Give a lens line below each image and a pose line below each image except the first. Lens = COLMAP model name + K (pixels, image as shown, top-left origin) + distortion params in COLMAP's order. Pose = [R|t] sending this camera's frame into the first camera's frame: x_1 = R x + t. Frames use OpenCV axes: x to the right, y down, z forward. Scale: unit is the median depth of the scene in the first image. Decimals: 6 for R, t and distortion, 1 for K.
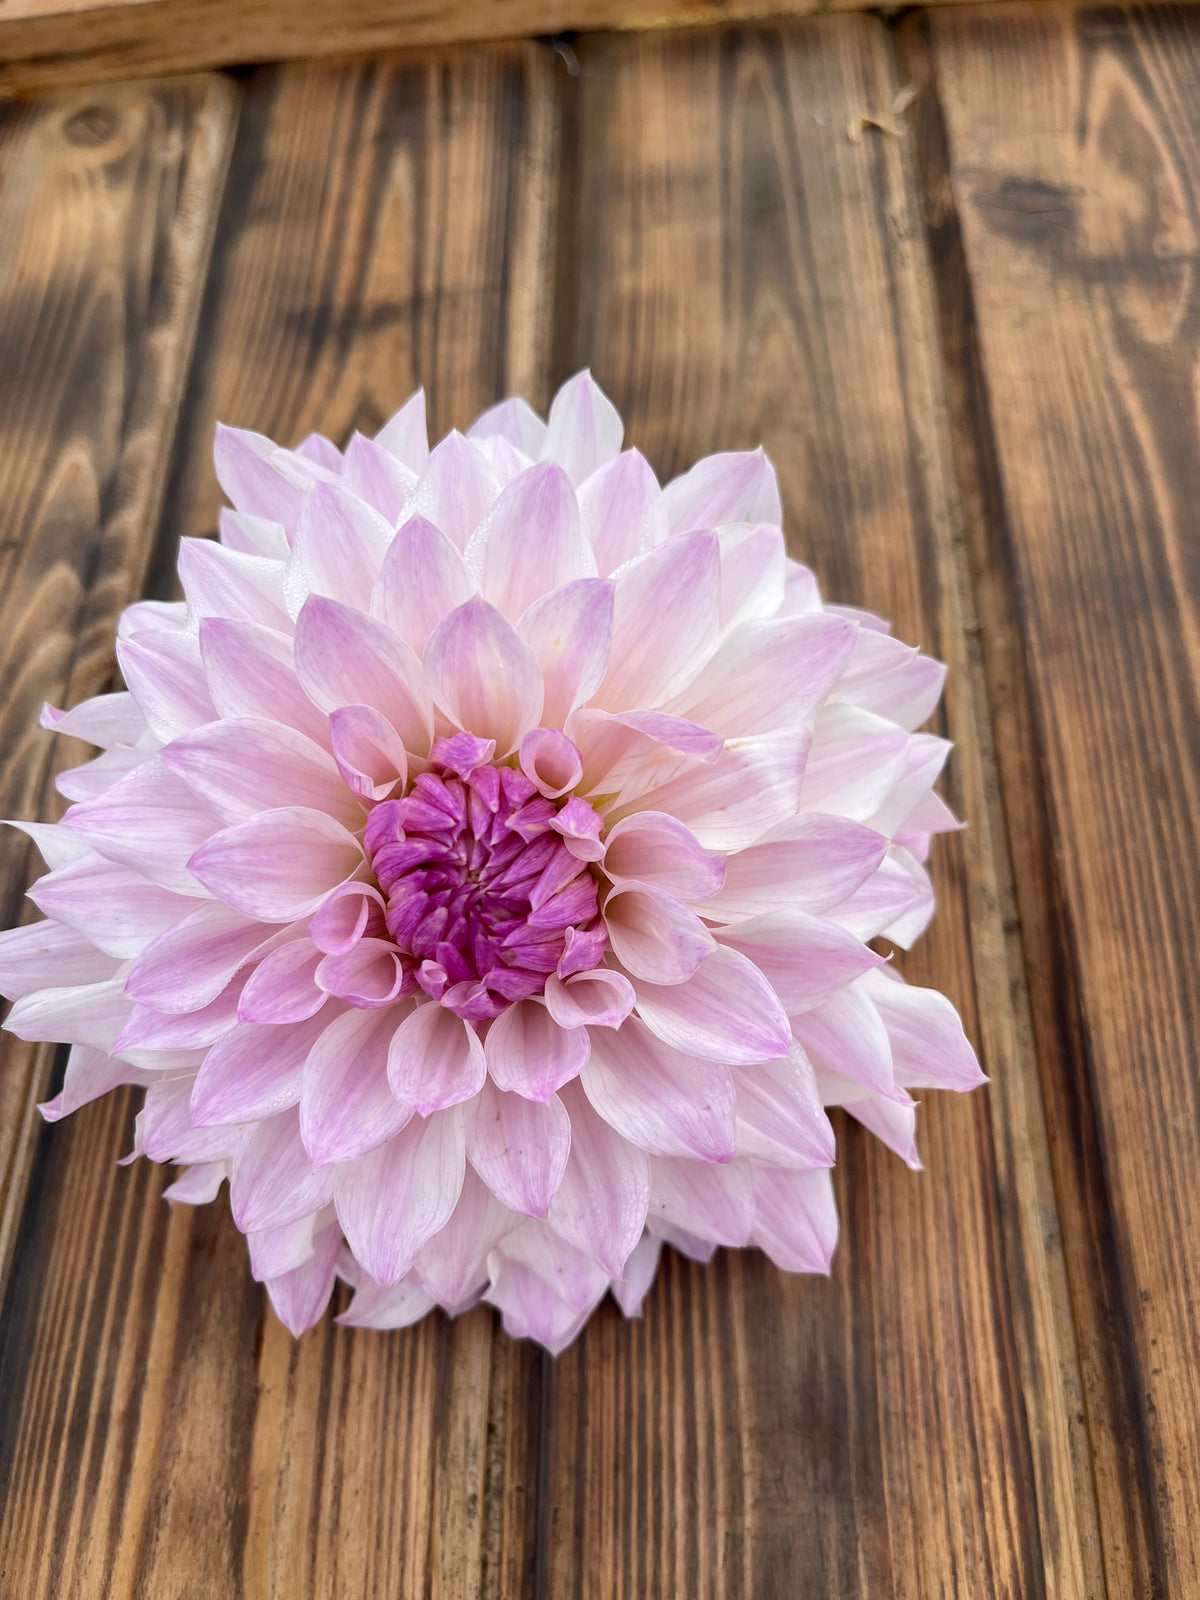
lens RADIAL K [[1269.2, 0, 600.0], [0, 1269.2, 800.0], [0, 0, 1]] dist [0.067942, -0.148073]
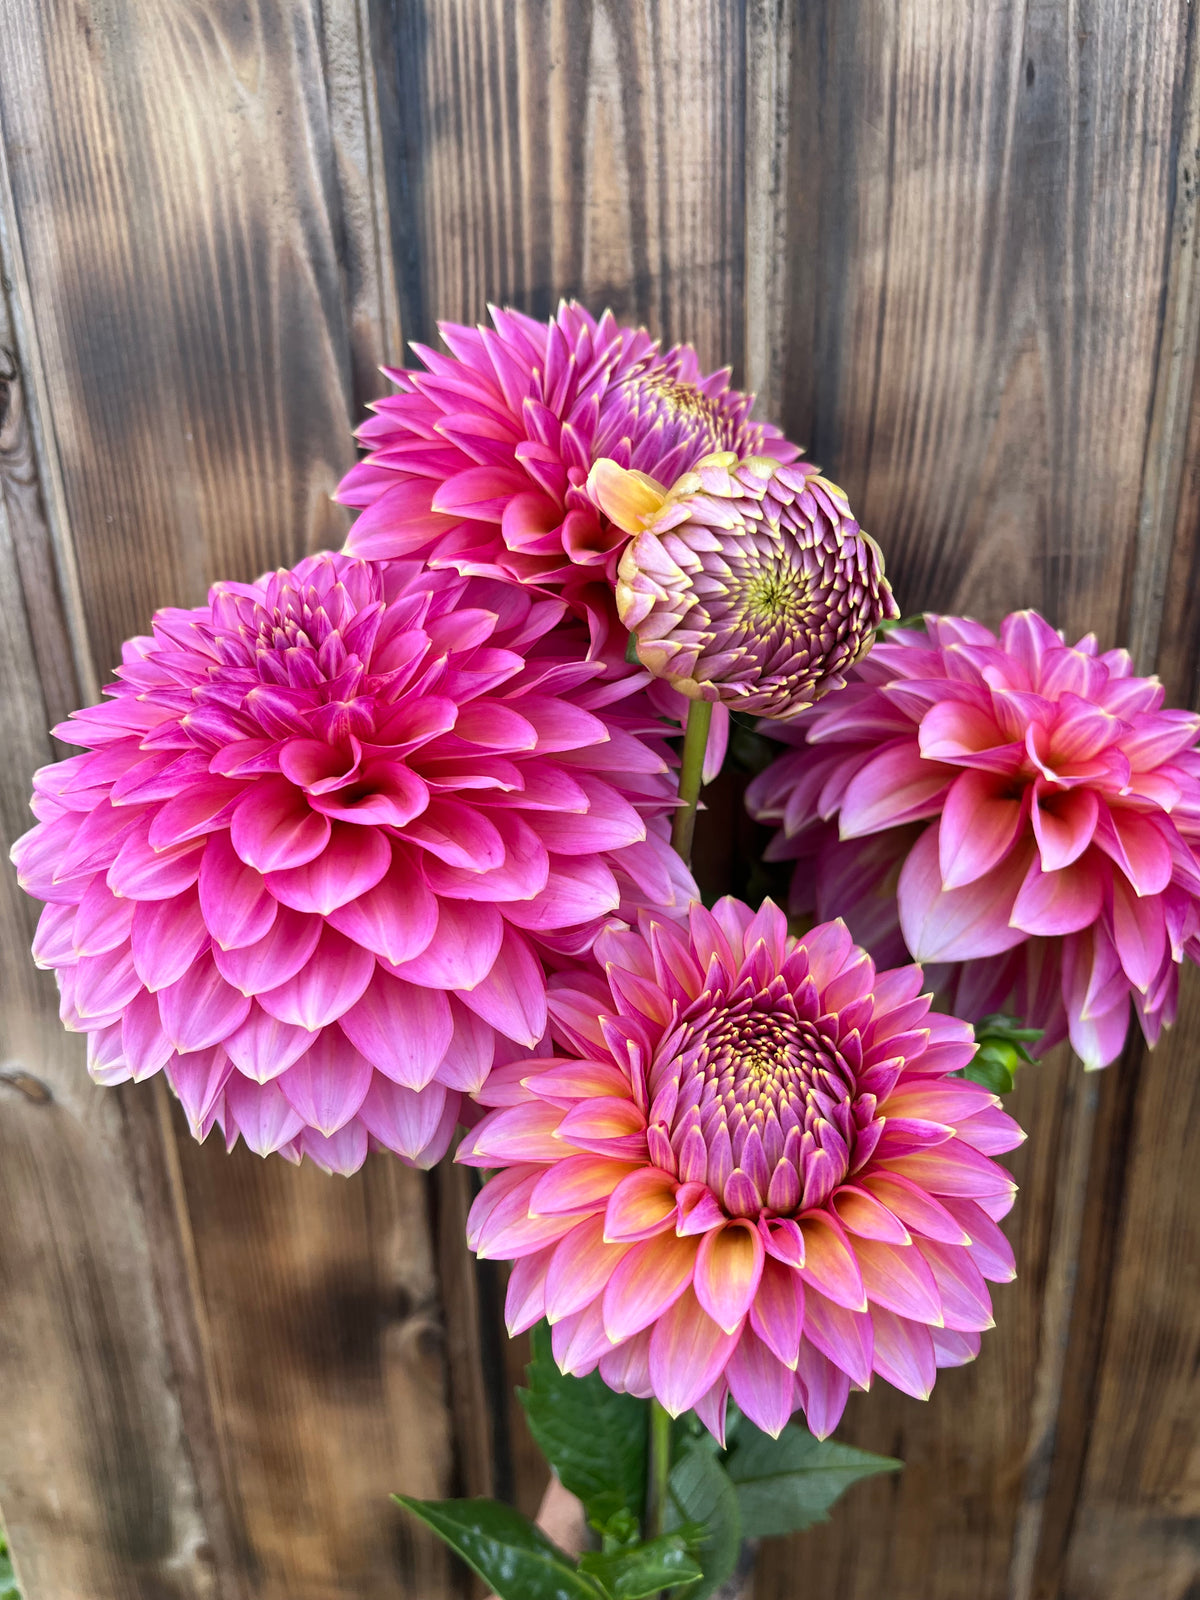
lens RADIAL K [[1269.2, 0, 600.0], [0, 1269.2, 800.0], [0, 0, 1]] dist [0.067942, -0.148073]
pose [[0.999177, -0.040039, -0.006476, -0.283021], [0.032412, 0.692218, 0.720960, -1.237916], [-0.024384, -0.720577, 0.692946, 0.148639]]
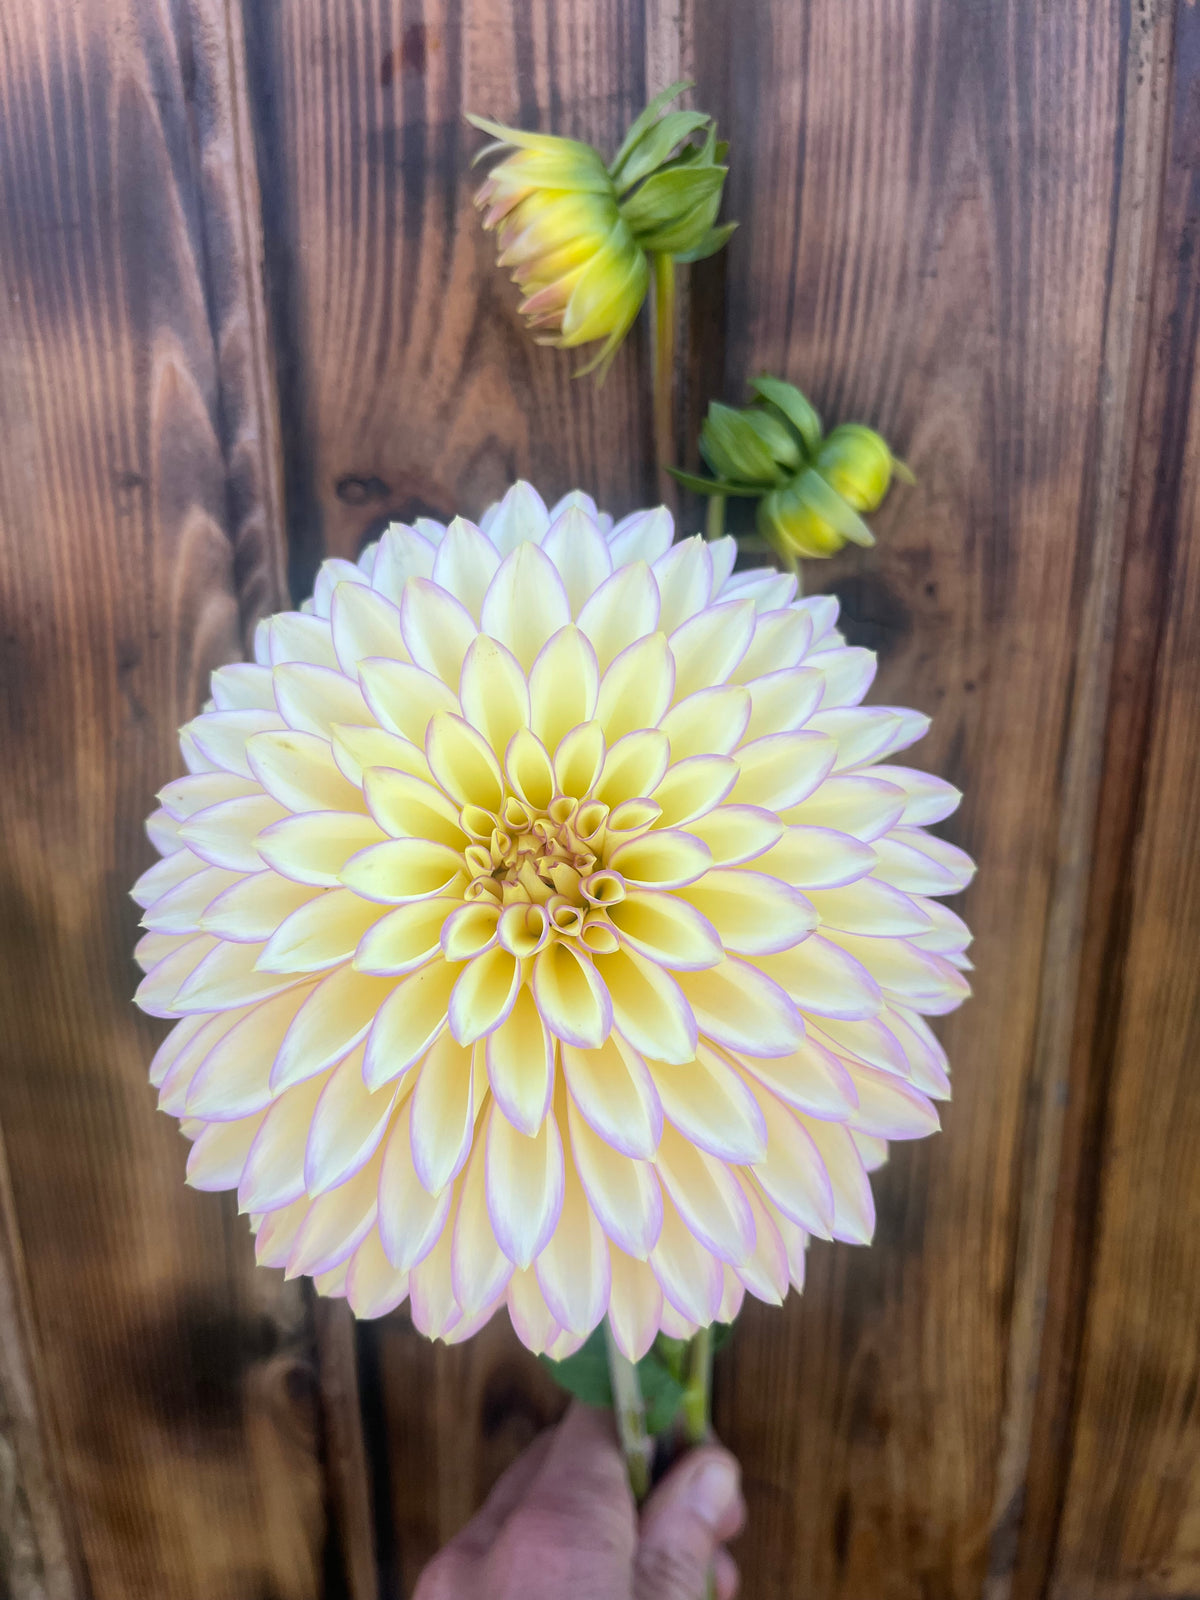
lens RADIAL K [[1269.2, 0, 600.0], [0, 1269.2, 800.0], [0, 0, 1]] dist [0.067942, -0.148073]
pose [[0.999540, -0.029800, 0.005625, -0.179839], [0.018219, 0.738337, 0.674186, -0.955591], [-0.024244, -0.673773, 0.738540, 0.178666]]
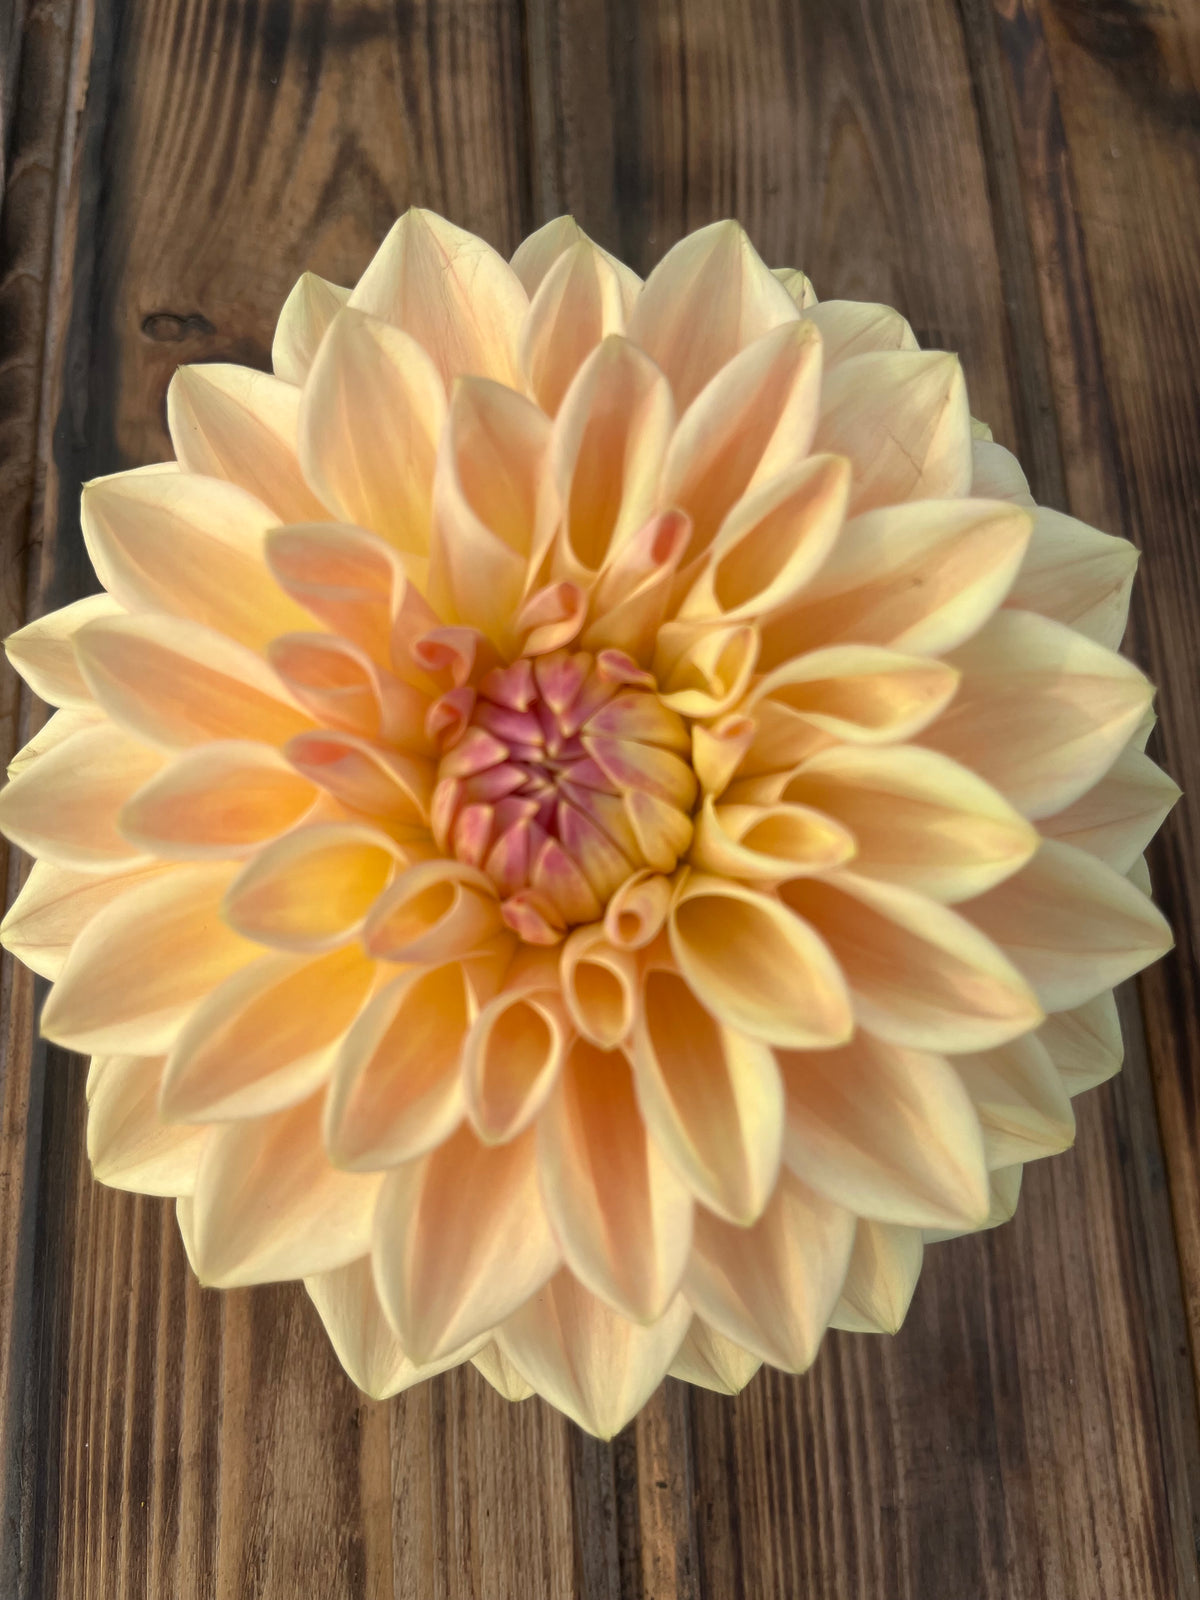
lens RADIAL K [[1269.2, 0, 600.0], [0, 1269.2, 800.0], [0, 0, 1]] dist [0.067942, -0.148073]
pose [[0.966165, 0.007116, 0.257826, -0.346886], [-0.058141, 0.979900, 0.190830, -0.120968], [-0.251285, -0.199364, 0.947159, 0.230861]]
